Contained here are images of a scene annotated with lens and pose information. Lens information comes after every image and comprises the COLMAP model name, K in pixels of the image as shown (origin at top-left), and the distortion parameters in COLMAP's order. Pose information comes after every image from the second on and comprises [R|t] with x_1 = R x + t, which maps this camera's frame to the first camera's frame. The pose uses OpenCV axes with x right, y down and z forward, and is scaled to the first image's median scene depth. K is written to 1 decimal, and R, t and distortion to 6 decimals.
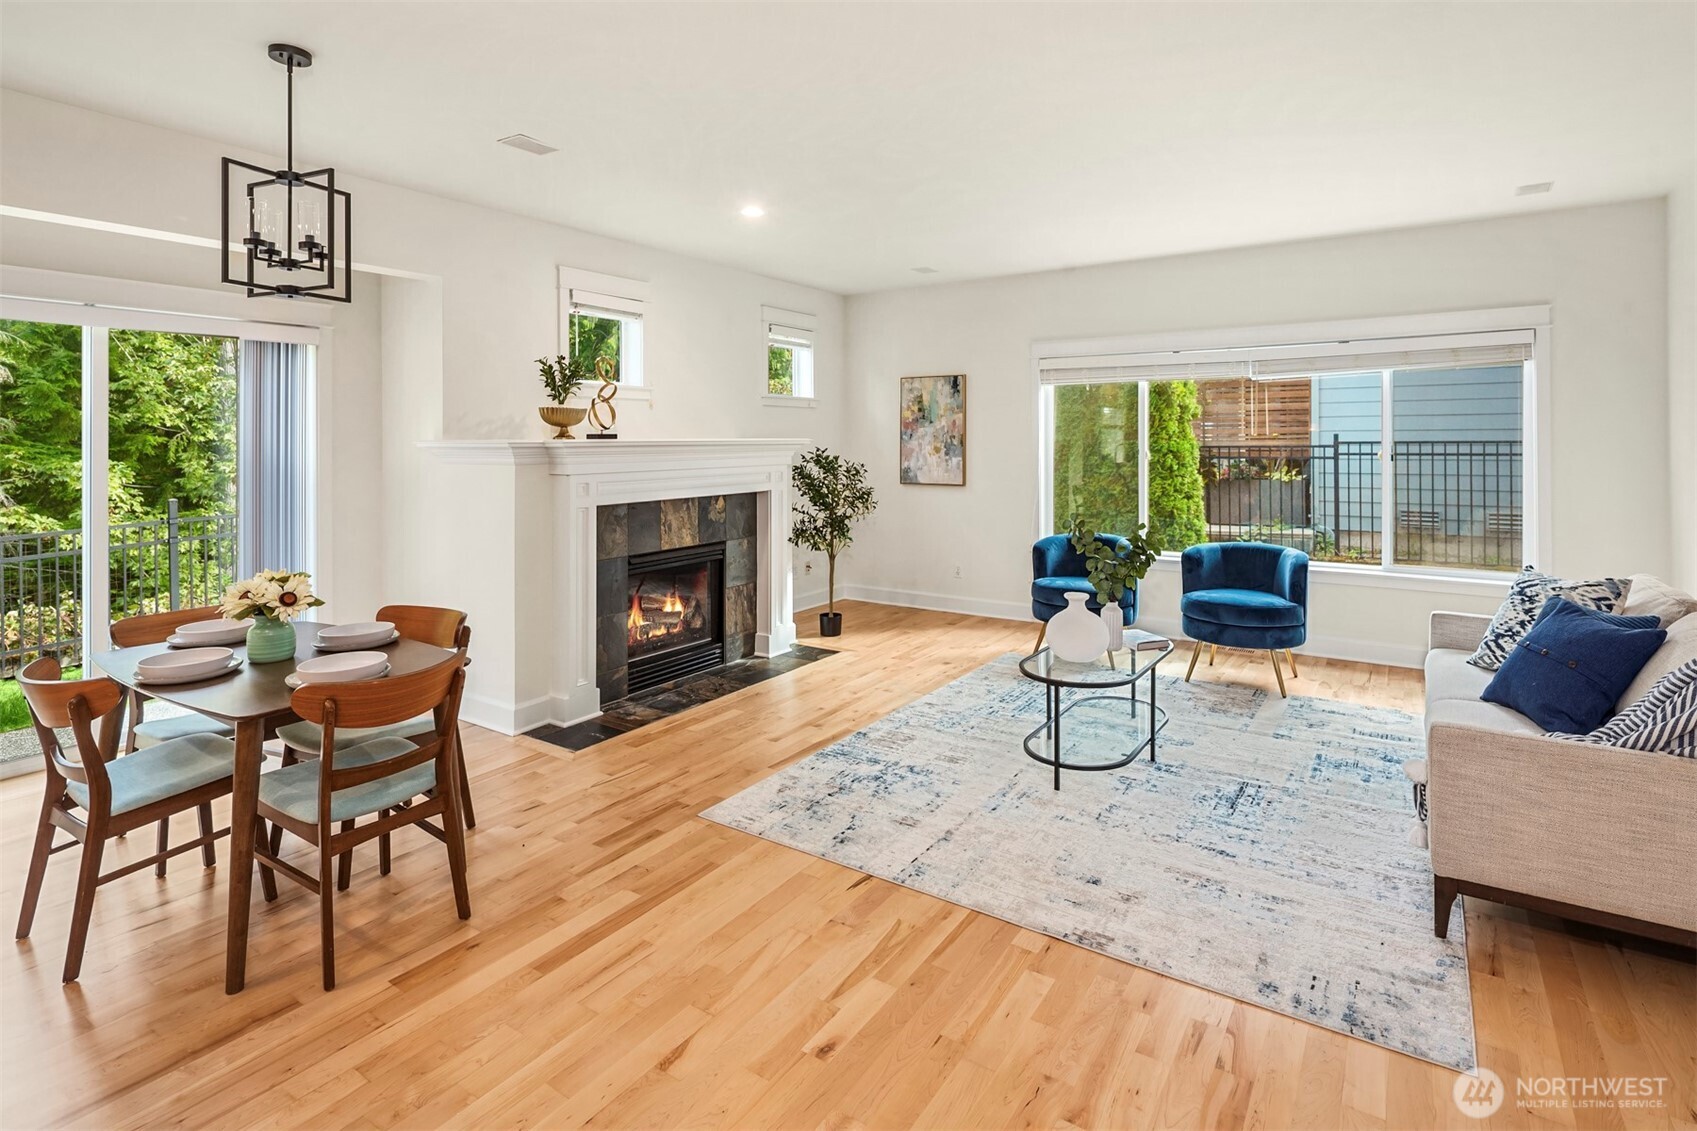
lens RADIAL K [[833.2, 0, 871.9], [0, 833.2, 435.0], [0, 0, 1]] dist [0.003021, -0.001524]
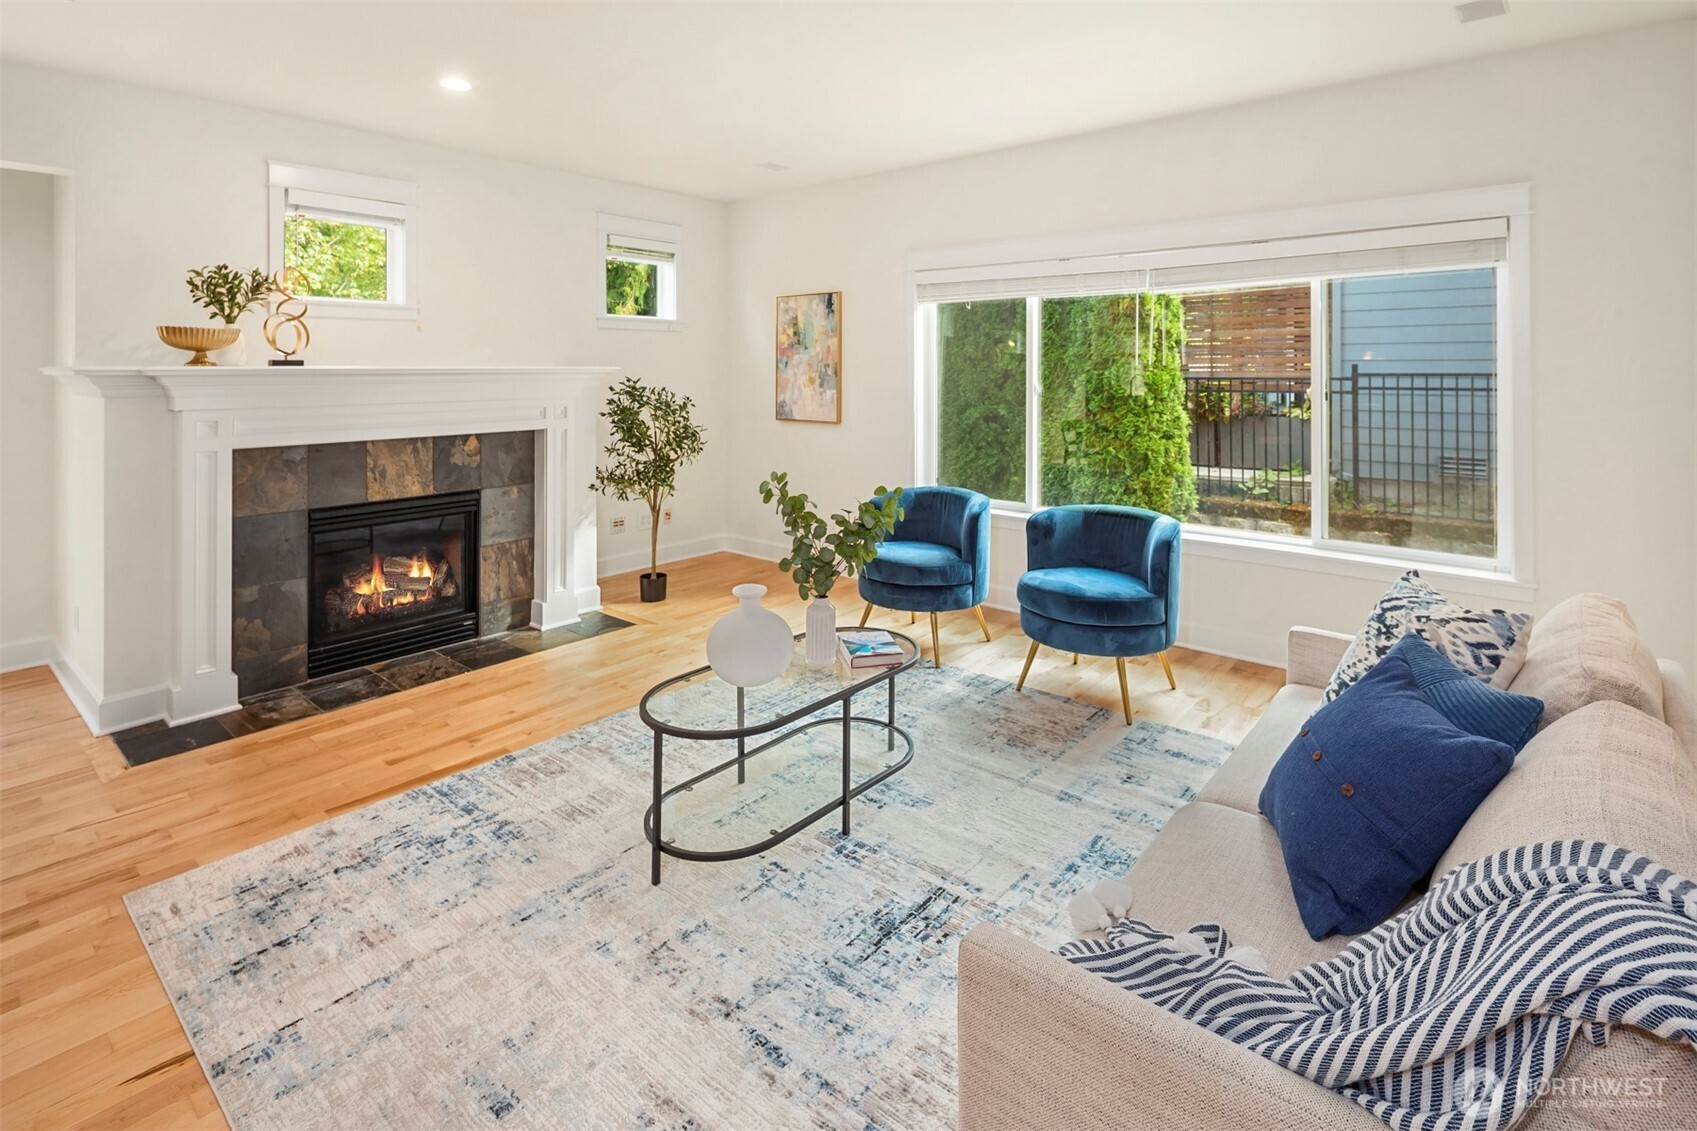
lens RADIAL K [[840.1, 0, 851.5], [0, 840.1, 361.8], [0, 0, 1]] dist [-0.002552, -0.000764]
pose [[0.994487, 0.004028, -0.104779, 0.291828], [-0.004175, 0.999991, -0.001176, -0.000811], [0.104773, 0.001607, 0.994495, 0.215483]]
